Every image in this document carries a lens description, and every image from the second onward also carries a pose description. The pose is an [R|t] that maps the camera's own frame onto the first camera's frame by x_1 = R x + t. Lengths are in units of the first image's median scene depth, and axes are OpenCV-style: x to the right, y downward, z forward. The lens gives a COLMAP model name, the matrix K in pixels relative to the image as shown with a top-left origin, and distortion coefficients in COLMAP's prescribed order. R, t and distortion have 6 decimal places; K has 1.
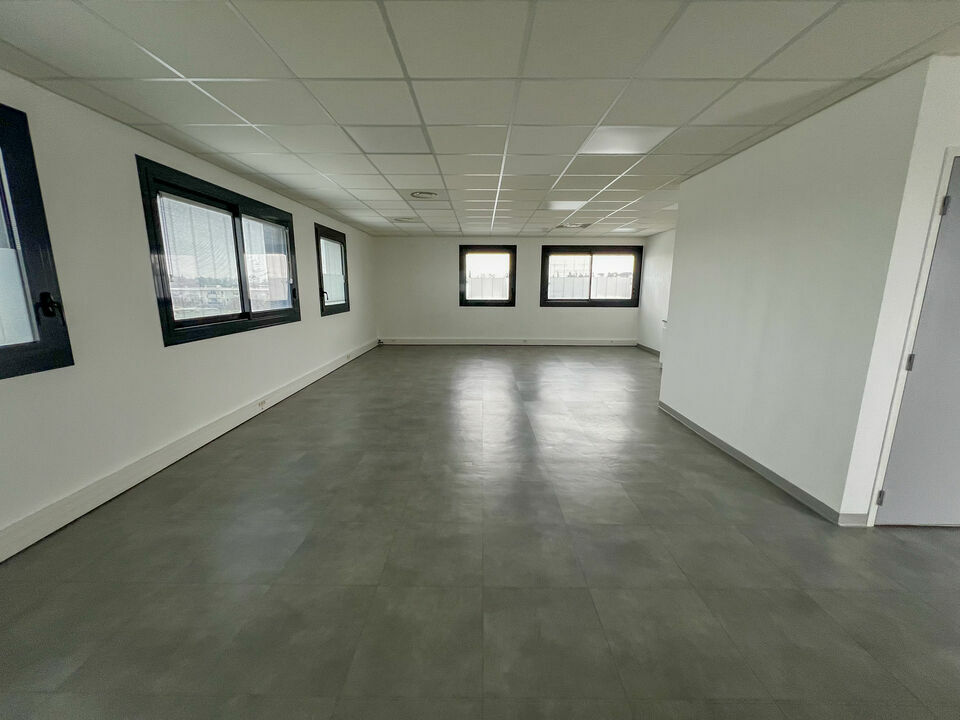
lens RADIAL K [[381.3, 0, 479.9], [0, 381.3, 356.9], [0, 0, 1]] dist [-0.000688, -0.000017]
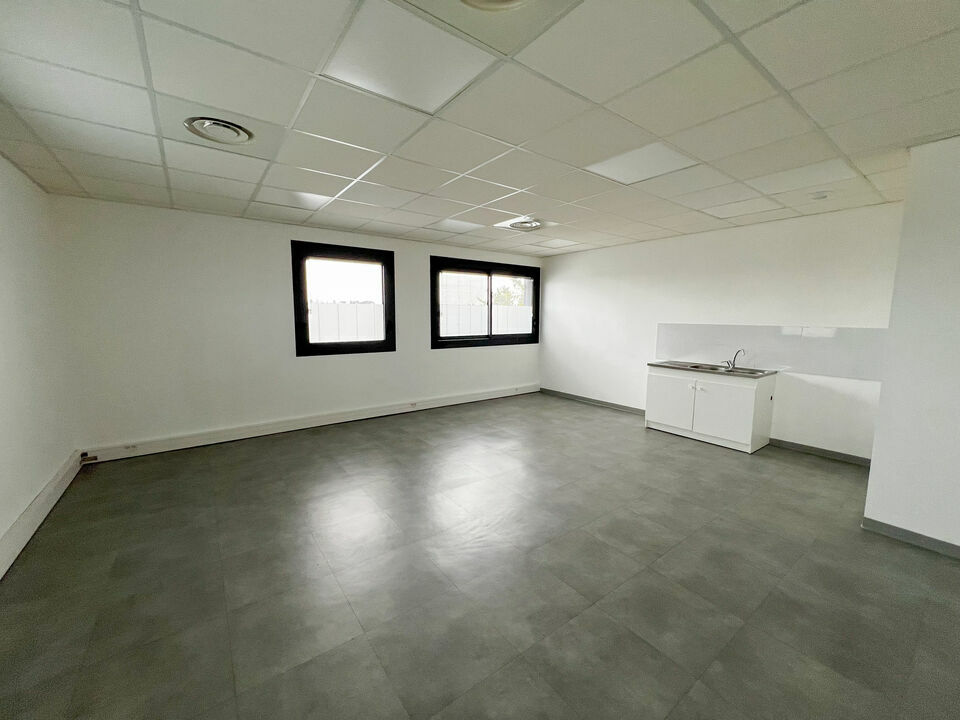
lens RADIAL K [[381.3, 0, 479.9], [0, 381.3, 356.9], [0, 0, 1]] dist [-0.000688, -0.000017]
pose [[0.796999, -0.066322, 0.600328, -0.169478], [0.107626, 0.993640, -0.033112, -0.088551], [-0.594314, 0.091001, 0.799068, 0.436375]]
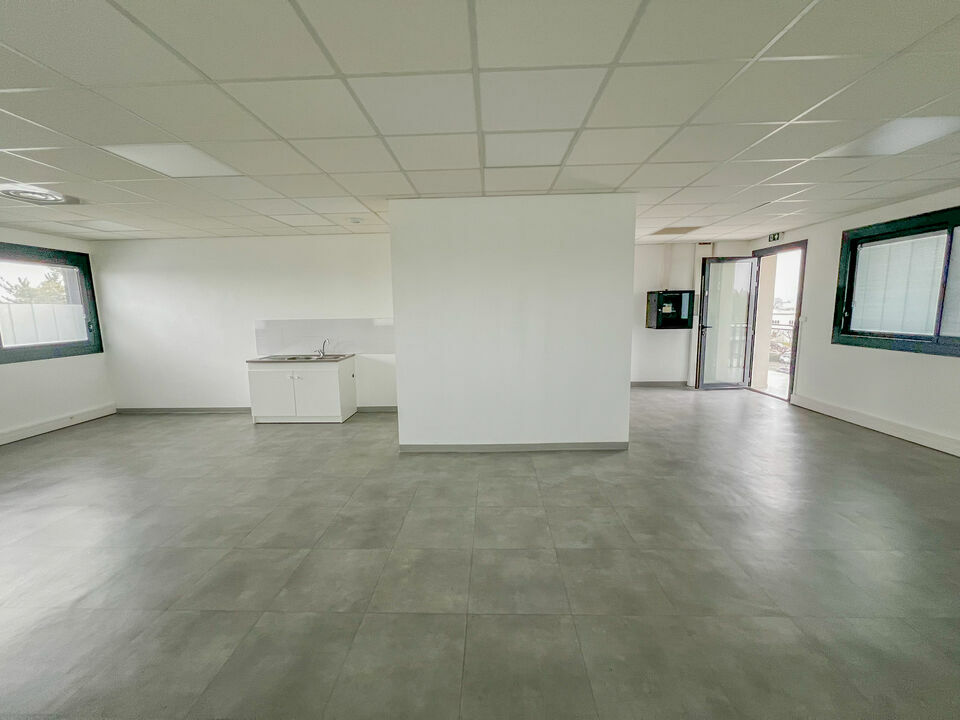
lens RADIAL K [[381.3, 0, 479.9], [0, 381.3, 356.9], [0, 0, 1]] dist [-0.000688, -0.000017]
pose [[0.028872, -0.131397, 0.990909, -0.184504], [0.199916, 0.972053, 0.123071, -0.077300], [-0.979388, 0.194545, 0.054334, 0.370882]]
